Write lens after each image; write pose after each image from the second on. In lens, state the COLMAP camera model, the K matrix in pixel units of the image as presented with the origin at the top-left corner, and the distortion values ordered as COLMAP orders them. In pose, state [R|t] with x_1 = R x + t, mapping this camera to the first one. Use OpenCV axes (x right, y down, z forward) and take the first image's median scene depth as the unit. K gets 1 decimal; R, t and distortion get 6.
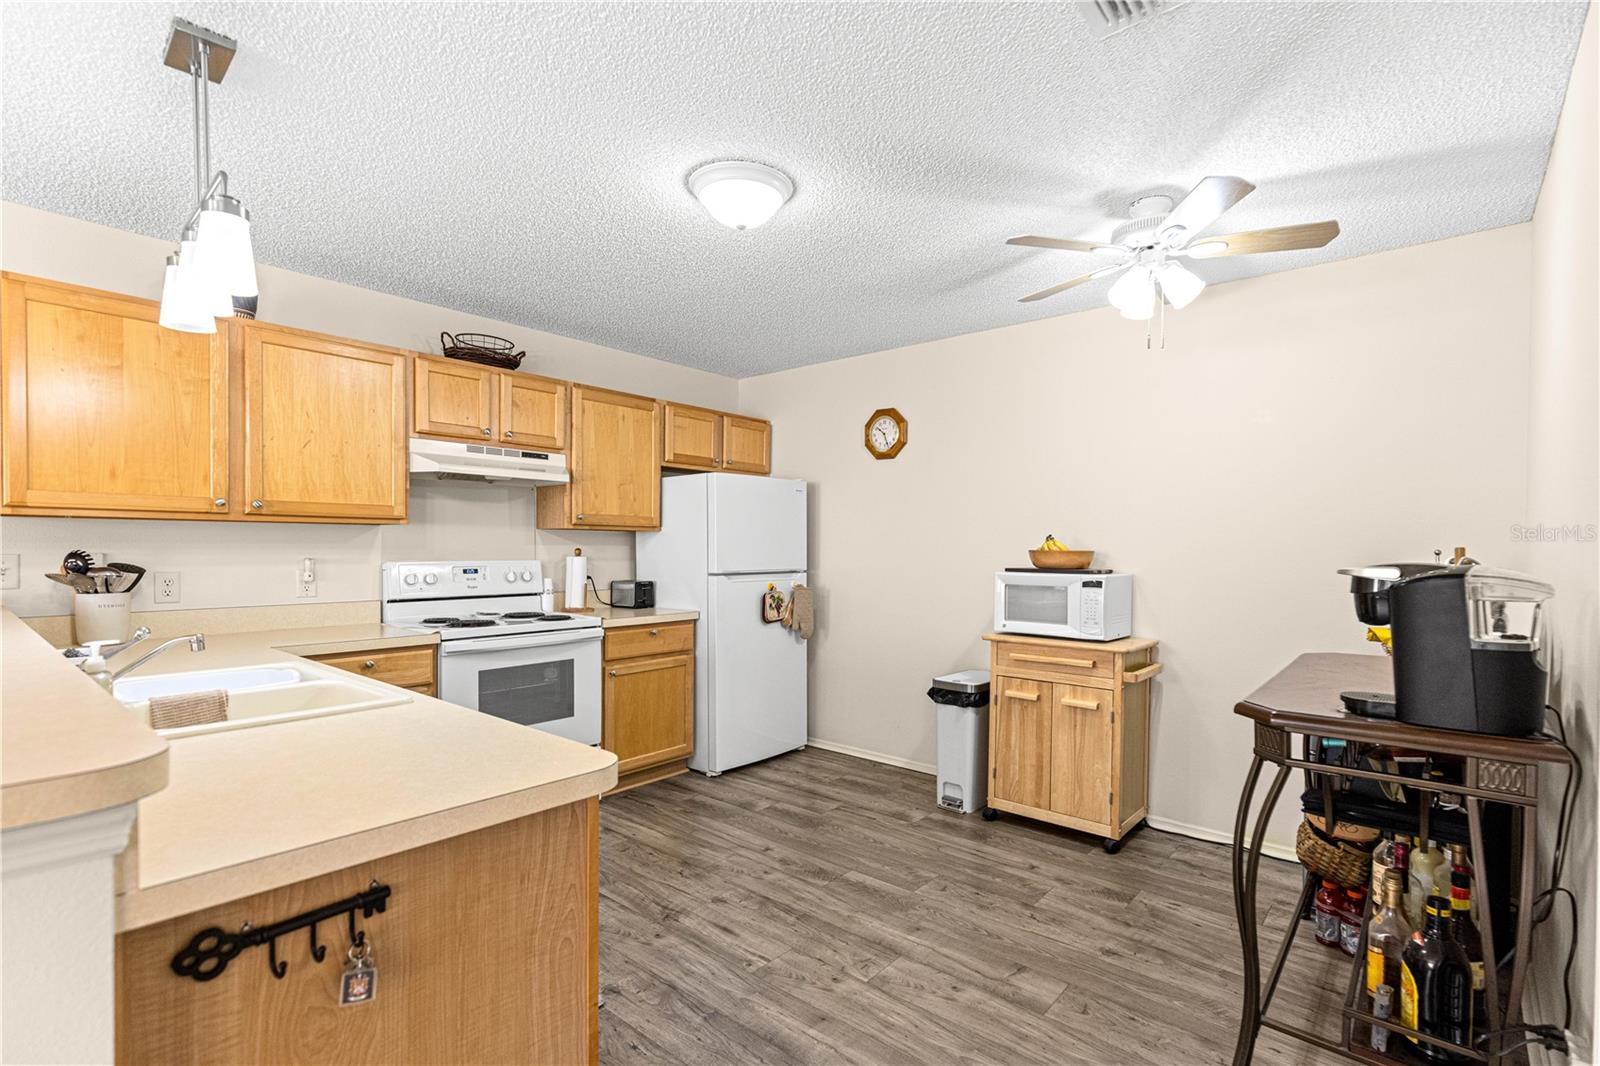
lens RADIAL K [[739.5, 0, 809.5], [0, 739.5, 559.2], [0, 0, 1]] dist [0.004169, -0.000004]
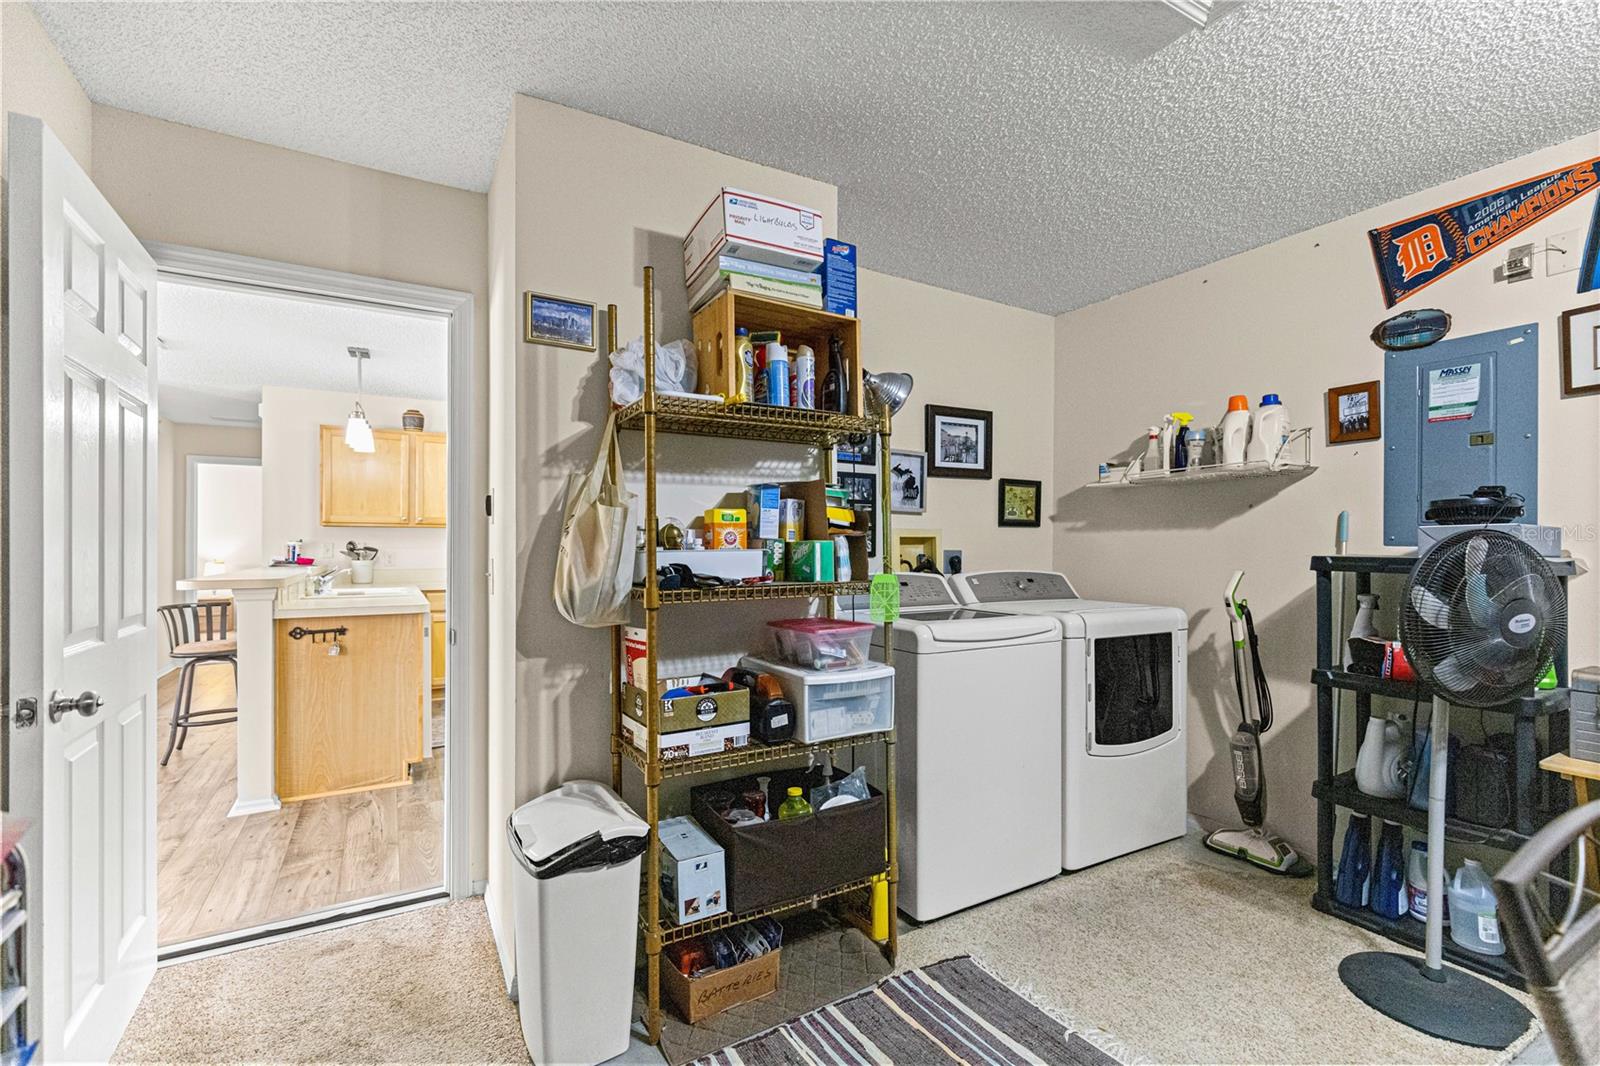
lens RADIAL K [[715.0, 0, 805.2], [0, 715.0, 539.1], [0, 0, 1]] dist [0.012562, -0.000469]
pose [[0.942644, -0.006410, -0.333737, 0.833028], [-0.002165, 0.999677, -0.025315, 0.027507], [0.333792, 0.024586, 0.942326, -0.481157]]
